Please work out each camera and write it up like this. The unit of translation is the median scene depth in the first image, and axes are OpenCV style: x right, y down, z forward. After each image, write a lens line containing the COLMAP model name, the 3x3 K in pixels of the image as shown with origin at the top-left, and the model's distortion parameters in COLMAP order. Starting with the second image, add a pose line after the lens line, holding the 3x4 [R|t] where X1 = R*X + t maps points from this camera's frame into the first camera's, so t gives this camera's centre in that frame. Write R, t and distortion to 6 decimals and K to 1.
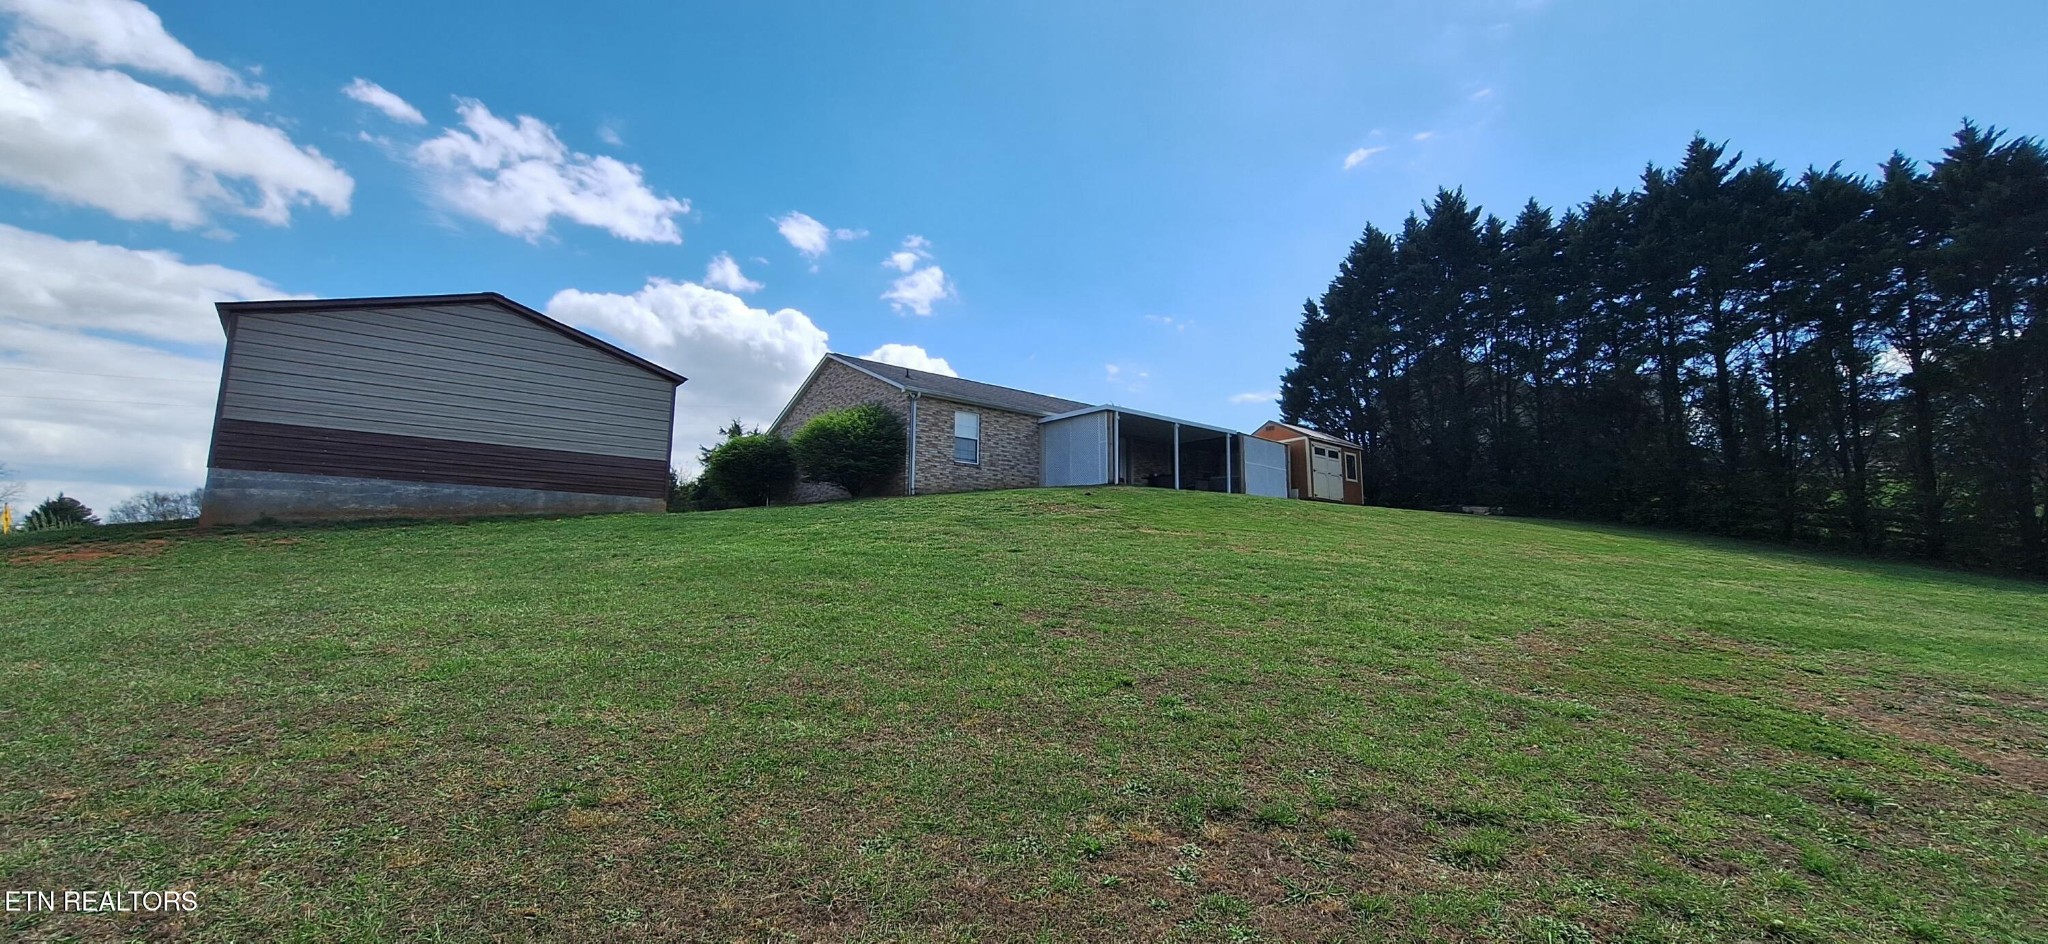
lens RADIAL K [[876.9, 0, 1125.2], [0, 876.9, 457.9], [0, 0, 1]] dist [0.061988, 0.000242]
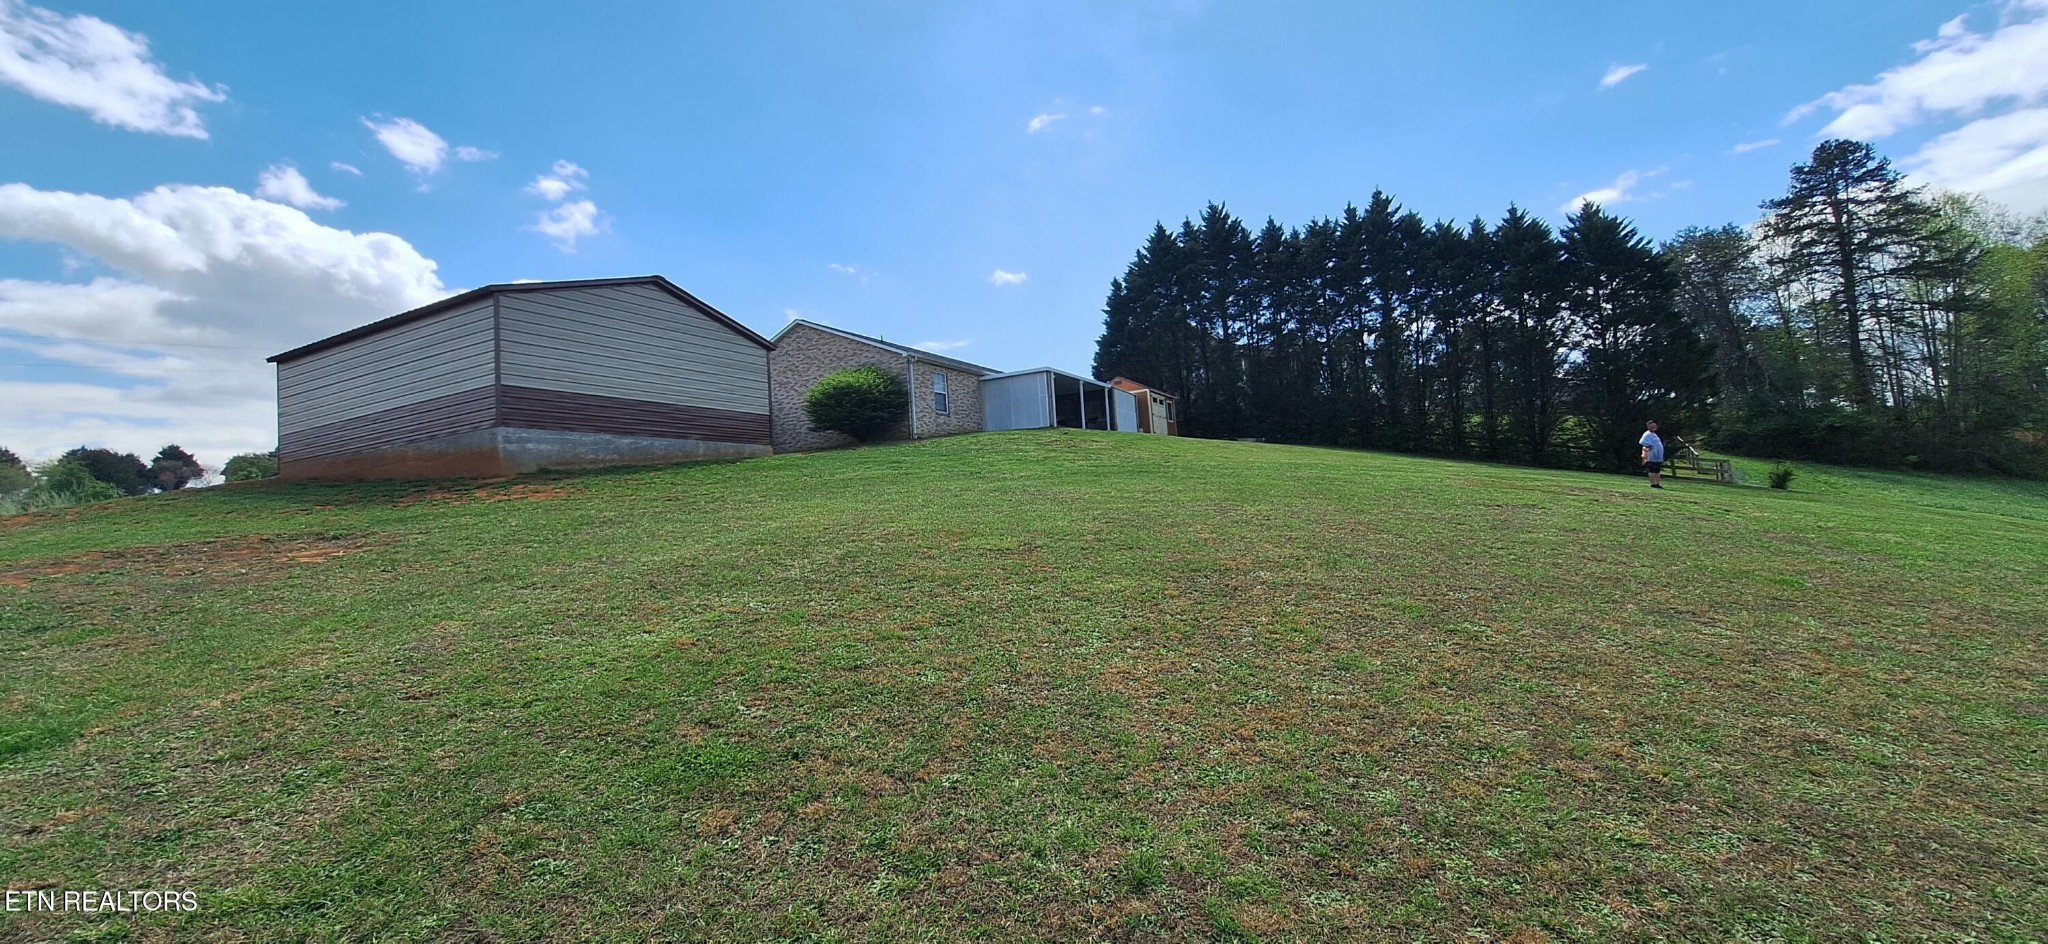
lens RADIAL K [[817.5, 0, 1086.2], [0, 817.5, 472.8], [0, 0, 1]] dist [0.018128, 0.000425]
pose [[0.930349, -0.040957, 0.364381, -0.330290], [0.008380, 0.995857, 0.090542, -0.009928], [-0.366580, -0.081182, 0.926838, -0.131866]]
